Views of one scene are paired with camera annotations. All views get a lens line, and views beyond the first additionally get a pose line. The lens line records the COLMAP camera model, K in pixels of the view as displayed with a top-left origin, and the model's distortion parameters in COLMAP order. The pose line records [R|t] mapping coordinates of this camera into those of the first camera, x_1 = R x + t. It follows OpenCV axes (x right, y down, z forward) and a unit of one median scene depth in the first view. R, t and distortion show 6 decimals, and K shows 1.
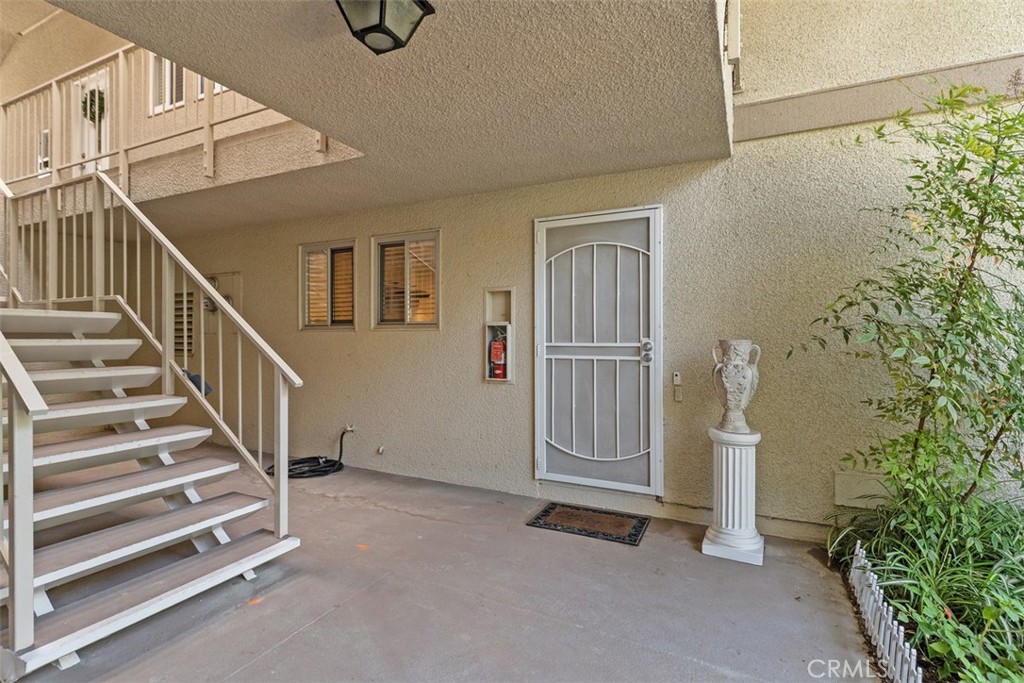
lens RADIAL K [[492.7, 0, 509.4], [0, 492.7, 340.7], [0, 0, 1]] dist [0.003844, 0.000756]
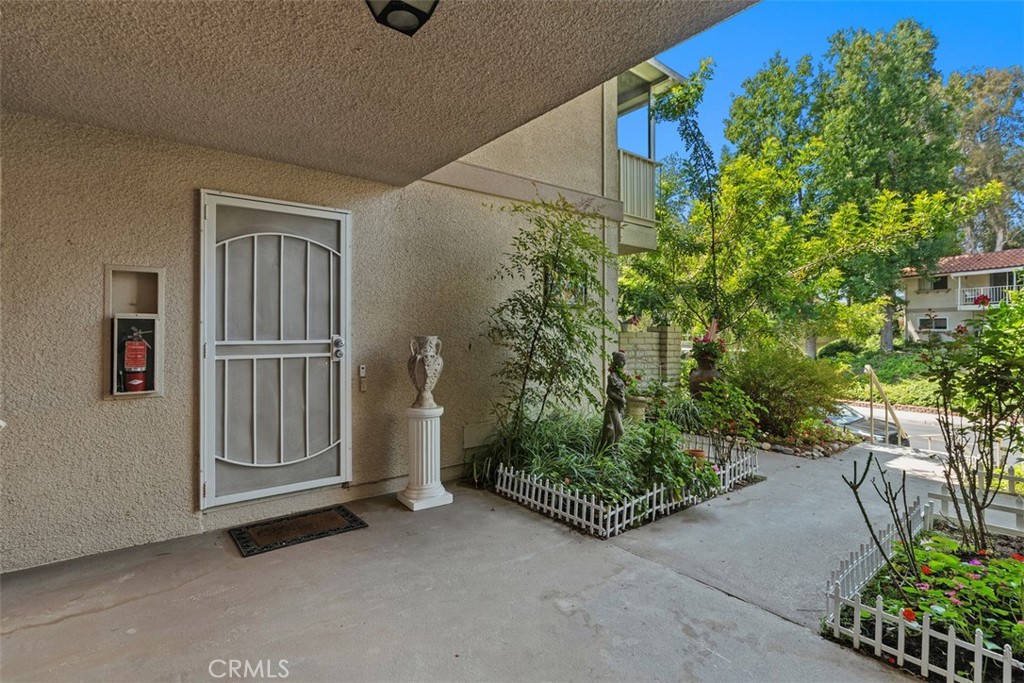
lens RADIAL K [[492.7, 0, 510.1], [0, 492.7, 334.0], [0, 0, 1]] dist [0.003844, 0.000756]
pose [[0.440039, -0.004569, 0.897967, -0.499896], [0.008243, 0.999965, 0.001049, -0.005155], [-0.897941, 0.006940, 0.440062, 0.206632]]
